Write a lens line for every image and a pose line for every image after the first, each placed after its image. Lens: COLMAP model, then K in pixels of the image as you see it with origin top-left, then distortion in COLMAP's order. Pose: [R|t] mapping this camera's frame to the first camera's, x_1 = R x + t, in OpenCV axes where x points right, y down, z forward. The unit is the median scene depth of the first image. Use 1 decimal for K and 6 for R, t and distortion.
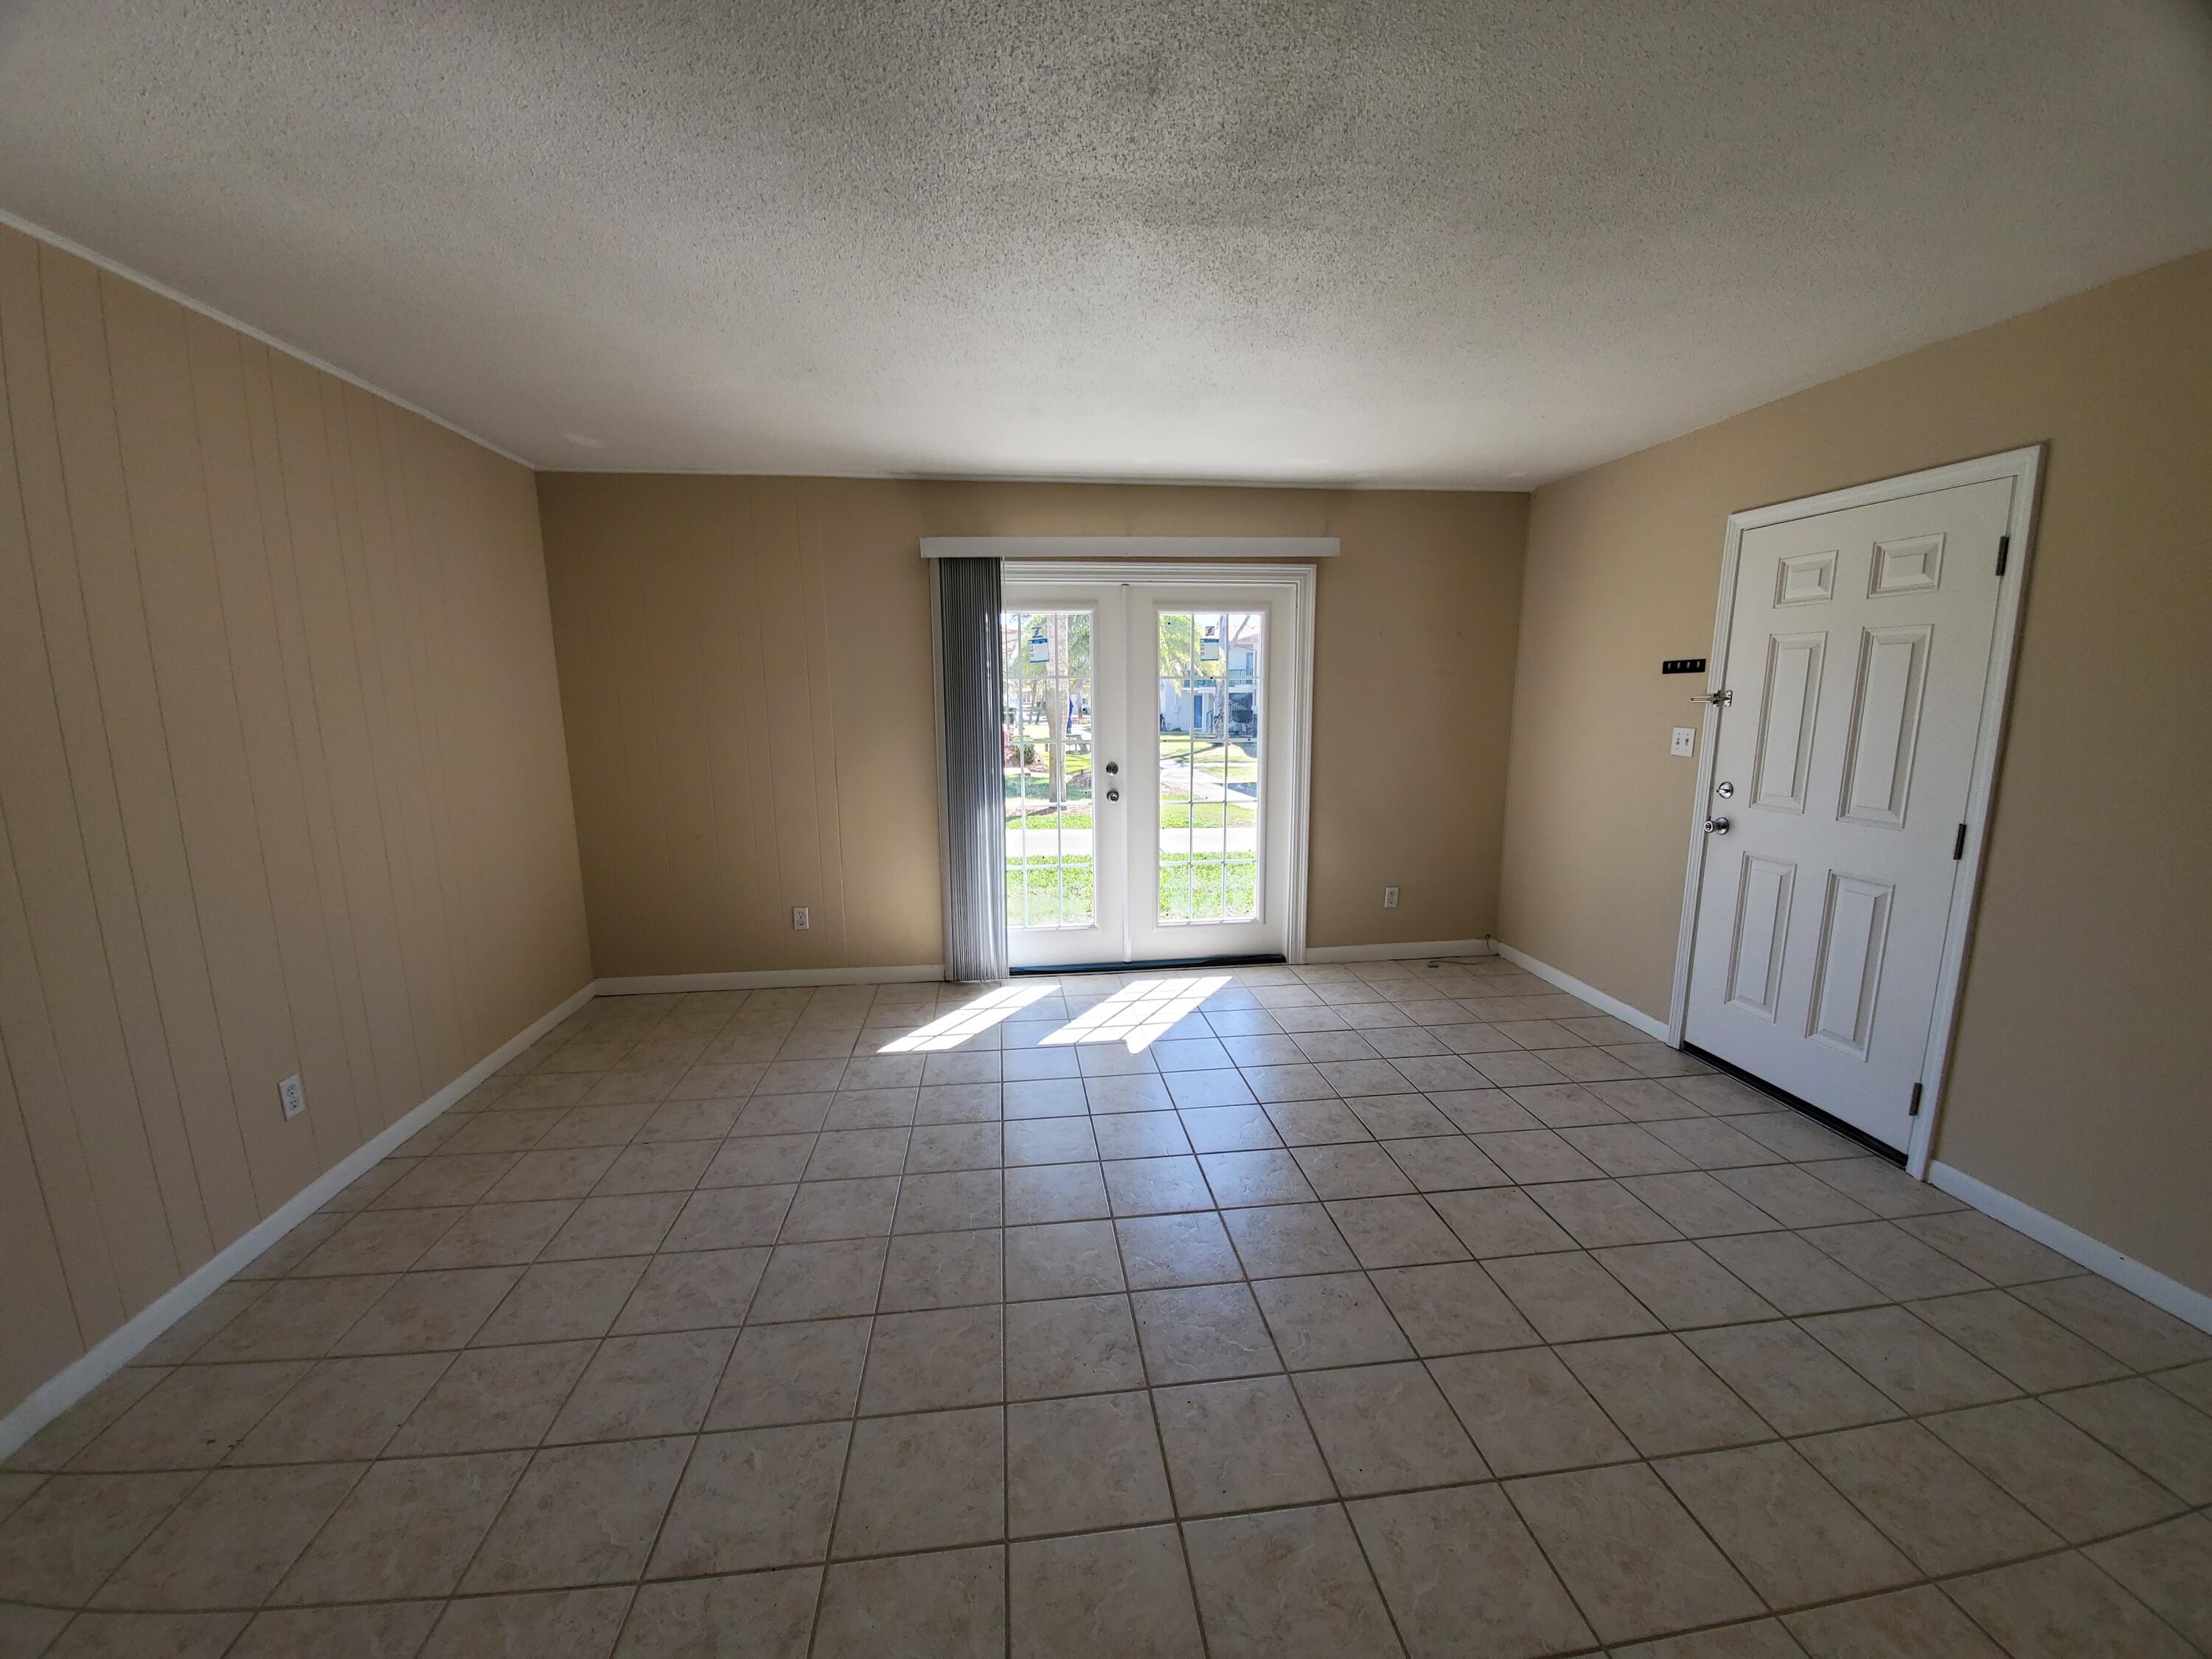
lens RADIAL K [[884.0, 0, 1109.5], [0, 884.0, 838.7], [0, 0, 1]] dist [-0.008948, -0.000343]
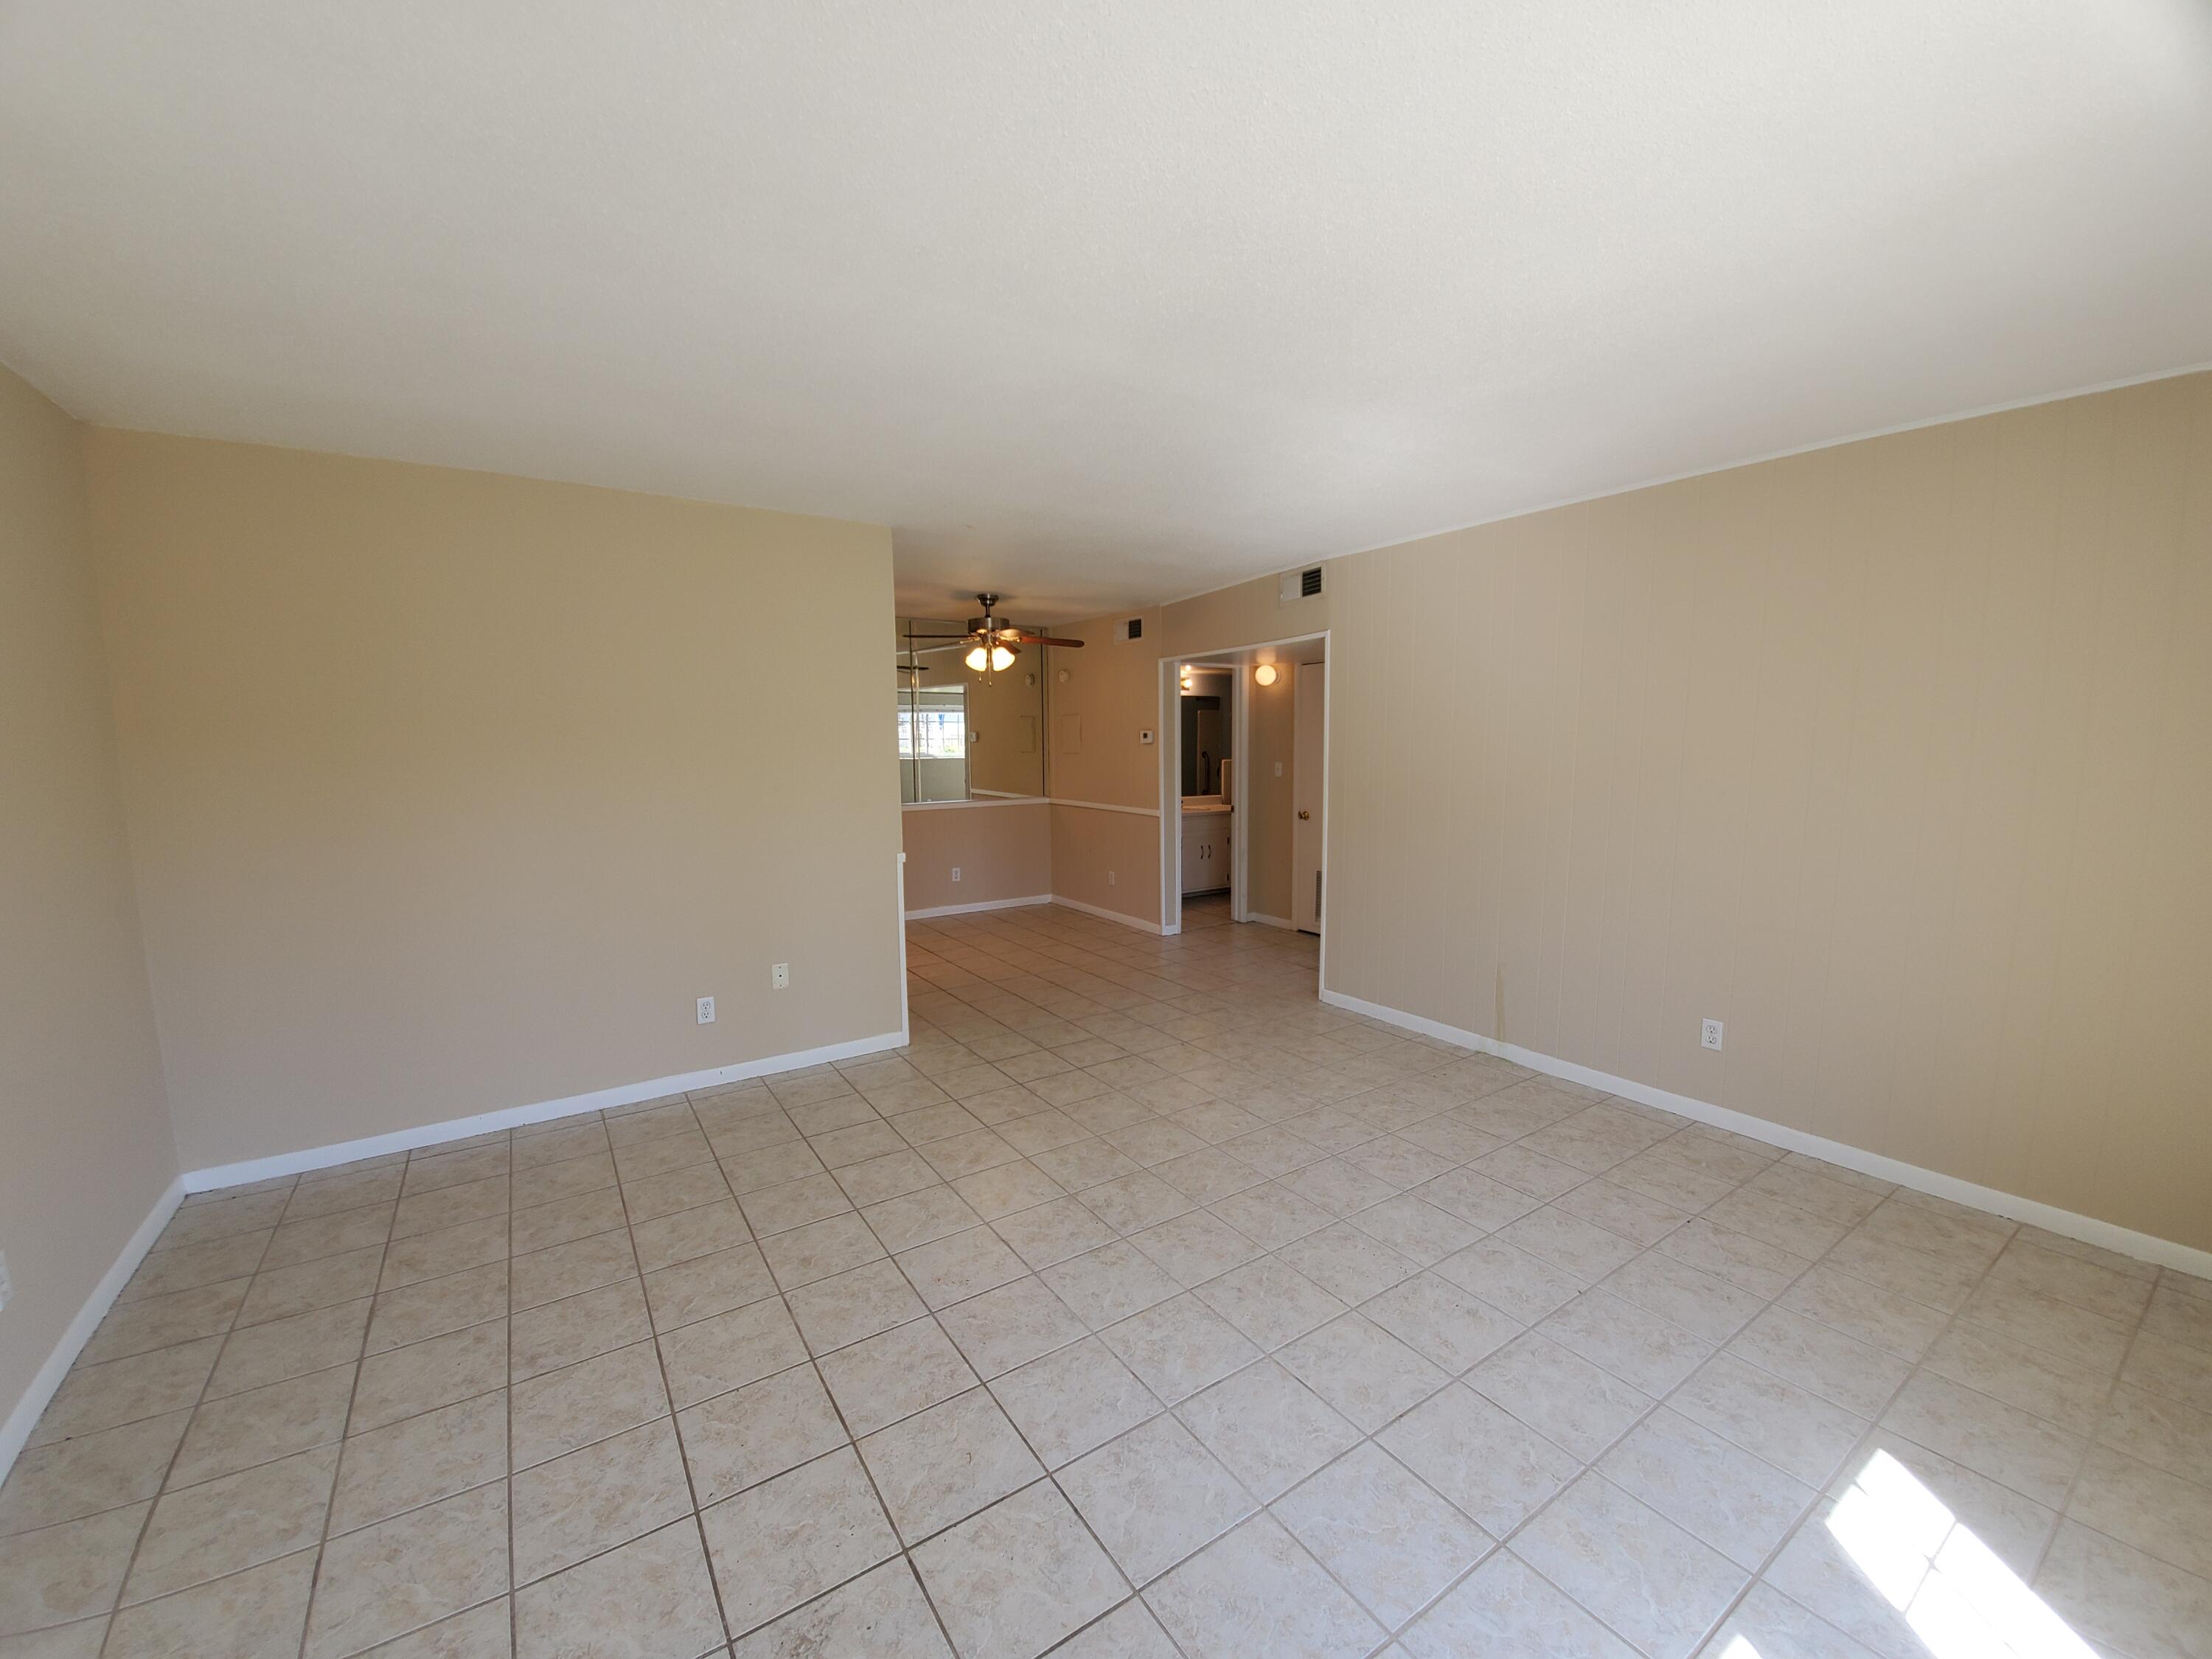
lens RADIAL K [[884.0, 0, 1111.0], [0, 884.0, 830.1], [0, 0, 1]] dist [-0.008948, -0.000343]
pose [[-0.894044, 0.057506, -0.444274, 0.529975], [-0.063050, 0.965703, 0.251877, -0.323334], [0.443521, 0.253201, -0.859755, 1.846956]]
